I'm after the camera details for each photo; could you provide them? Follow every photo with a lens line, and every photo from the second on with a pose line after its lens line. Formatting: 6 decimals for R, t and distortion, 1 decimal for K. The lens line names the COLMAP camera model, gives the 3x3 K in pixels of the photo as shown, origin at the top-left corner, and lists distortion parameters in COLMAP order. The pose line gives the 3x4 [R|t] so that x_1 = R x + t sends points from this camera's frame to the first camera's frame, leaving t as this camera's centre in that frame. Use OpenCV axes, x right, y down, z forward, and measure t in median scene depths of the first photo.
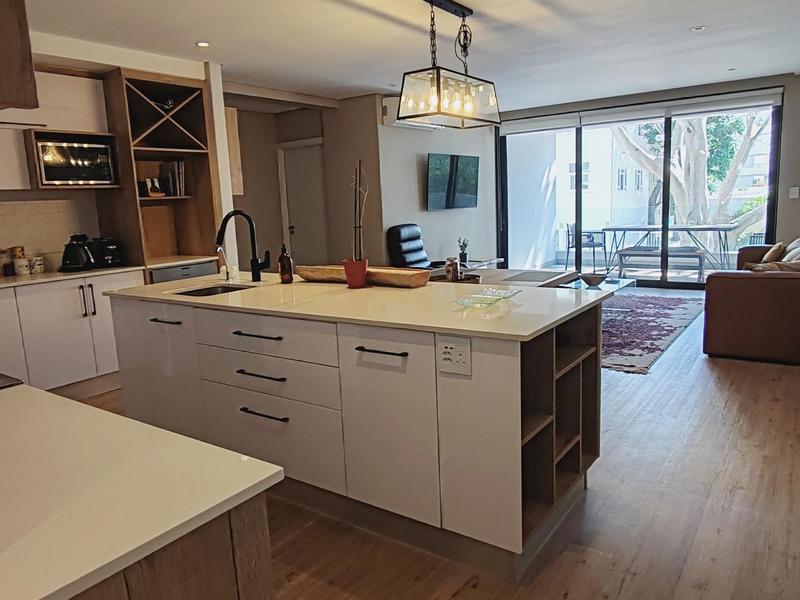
lens RADIAL K [[578.8, 0, 400.0], [0, 578.8, 300.0], [0, 0, 1]] dist [-0.009097, -0.005151]
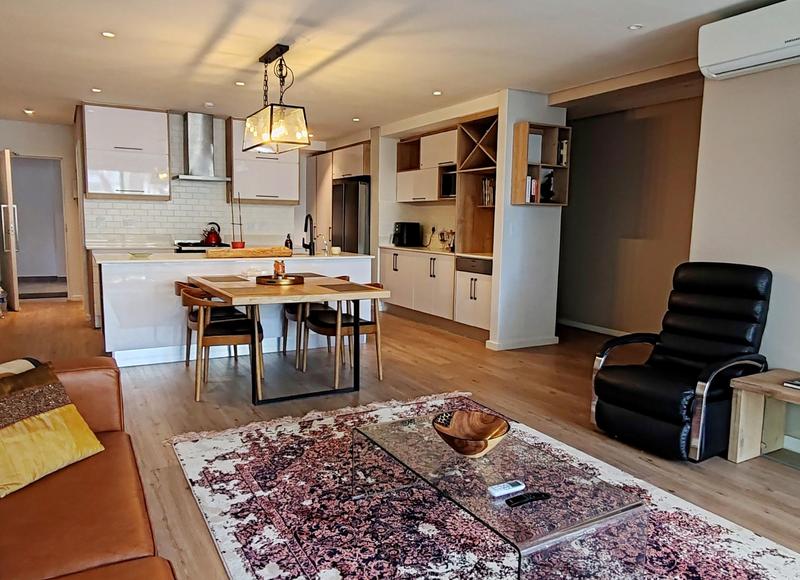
lens RADIAL K [[580.0, 0, 400.0], [0, 580.0, 290.0], [0, 0, 1]] dist [0.000367, 0.000083]
pose [[-0.421322, 0.144022, -0.895403, 0.666043], [-0.153944, 0.961625, 0.227110, -0.202007], [0.893750, 0.233529, -0.382982, 1.057212]]
